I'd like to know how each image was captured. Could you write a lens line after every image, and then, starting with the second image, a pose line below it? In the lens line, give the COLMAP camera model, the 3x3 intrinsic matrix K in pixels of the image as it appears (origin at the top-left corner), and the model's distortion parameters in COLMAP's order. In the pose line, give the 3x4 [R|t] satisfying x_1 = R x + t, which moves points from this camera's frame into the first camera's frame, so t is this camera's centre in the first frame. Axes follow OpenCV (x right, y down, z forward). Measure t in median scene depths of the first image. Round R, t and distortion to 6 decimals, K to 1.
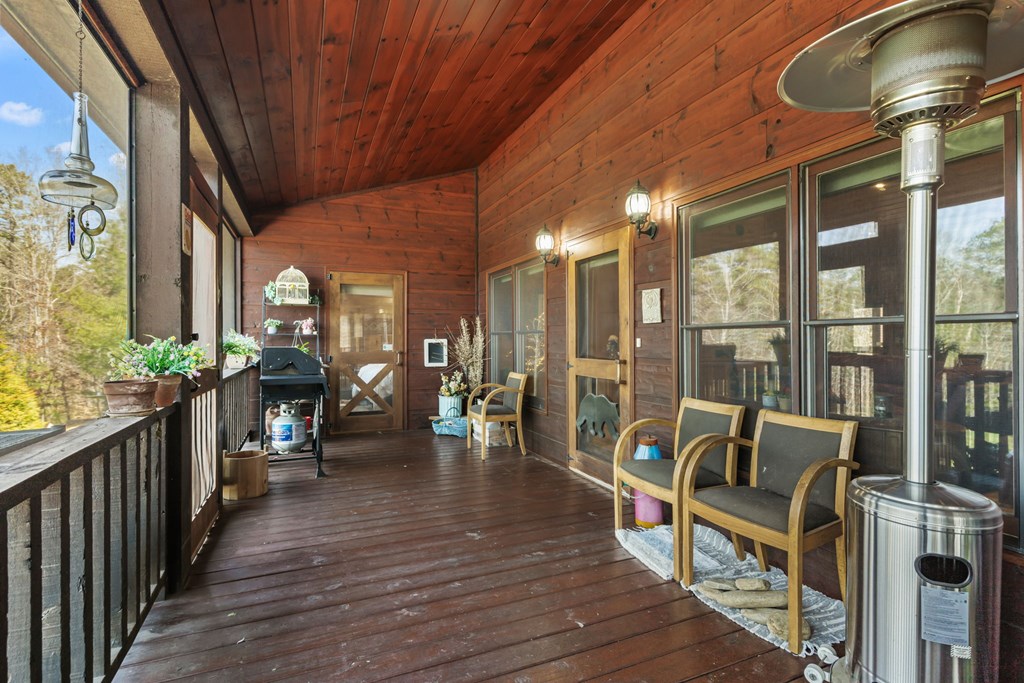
lens RADIAL K [[491.3, 0, 513.4], [0, 491.3, 339.3], [0, 0, 1]] dist [0.000479, 0.000121]
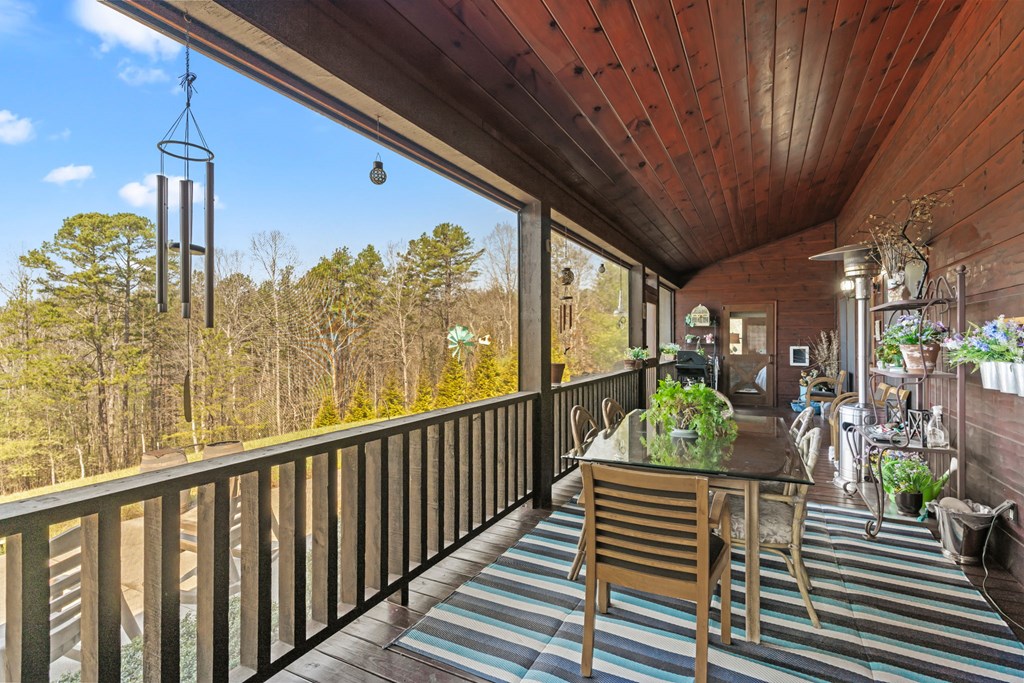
lens RADIAL K [[491.3, 0, 513.4], [0, 491.3, 339.3], [0, 0, 1]] dist [0.000479, 0.000121]
pose [[0.643419, -0.000542, -0.765514, 0.424510], [-0.002998, 0.999990, -0.003228, -0.014752], [0.765508, 0.004372, 0.643411, -0.585407]]
